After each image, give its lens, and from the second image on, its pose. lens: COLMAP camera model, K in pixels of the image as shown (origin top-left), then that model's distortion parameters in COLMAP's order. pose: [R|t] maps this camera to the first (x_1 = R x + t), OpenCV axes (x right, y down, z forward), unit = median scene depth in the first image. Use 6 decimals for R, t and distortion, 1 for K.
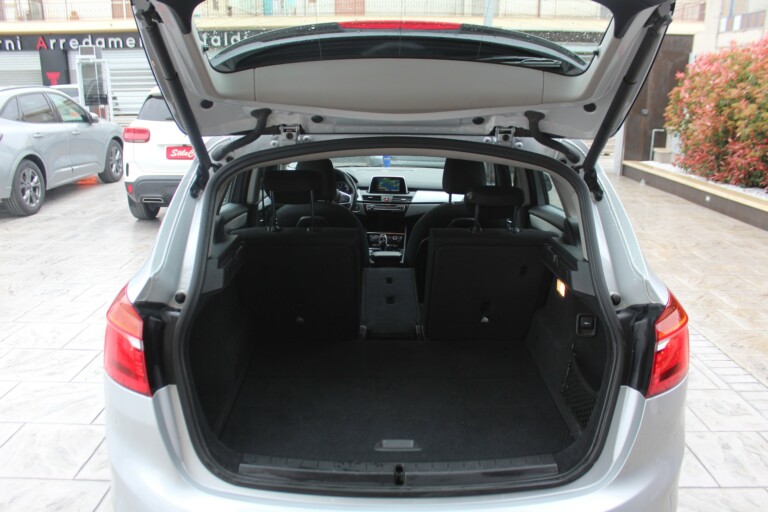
lens RADIAL K [[642.7, 0, 386.6], [0, 642.7, 259.1], [0, 0, 1]] dist [-0.150634, 0.123248]
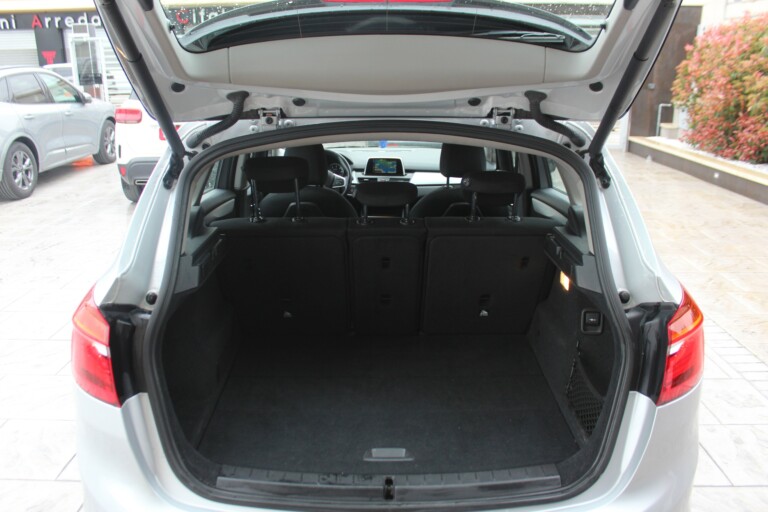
lens RADIAL K [[646.2, 0, 384.0], [0, 646.2, 256.0], [0, 0, 1]] dist [-0.151174, 0.124876]
pose [[0.999929, -0.007408, -0.009330, 0.009932], [0.007688, 0.999508, 0.030404, -0.011533], [0.009100, -0.030474, 0.999494, 0.033845]]
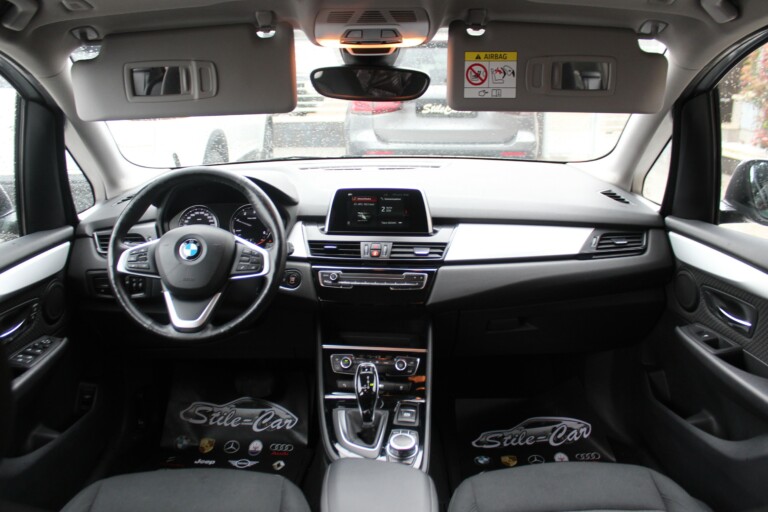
lens RADIAL K [[642.7, 0, 386.6], [0, 642.7, 259.1], [0, 0, 1]] dist [-0.150634, 0.123248]
pose [[0.999733, -0.020931, 0.009769, 0.002981], [0.020686, 0.999484, 0.024575, -0.098448], [-0.010278, -0.024366, 0.999650, 0.643662]]
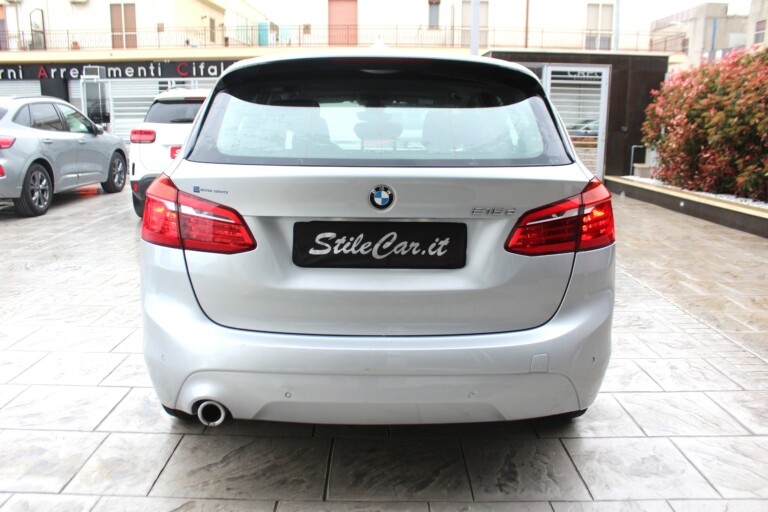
lens RADIAL K [[642.7, 0, 386.6], [0, 642.7, 259.1], [0, 0, 1]] dist [-0.150634, 0.123248]
pose [[0.999939, -0.001548, 0.010978, 0.008879], [0.002154, 0.998462, -0.055402, 0.121600], [-0.010875, 0.055422, 0.998404, -0.105729]]
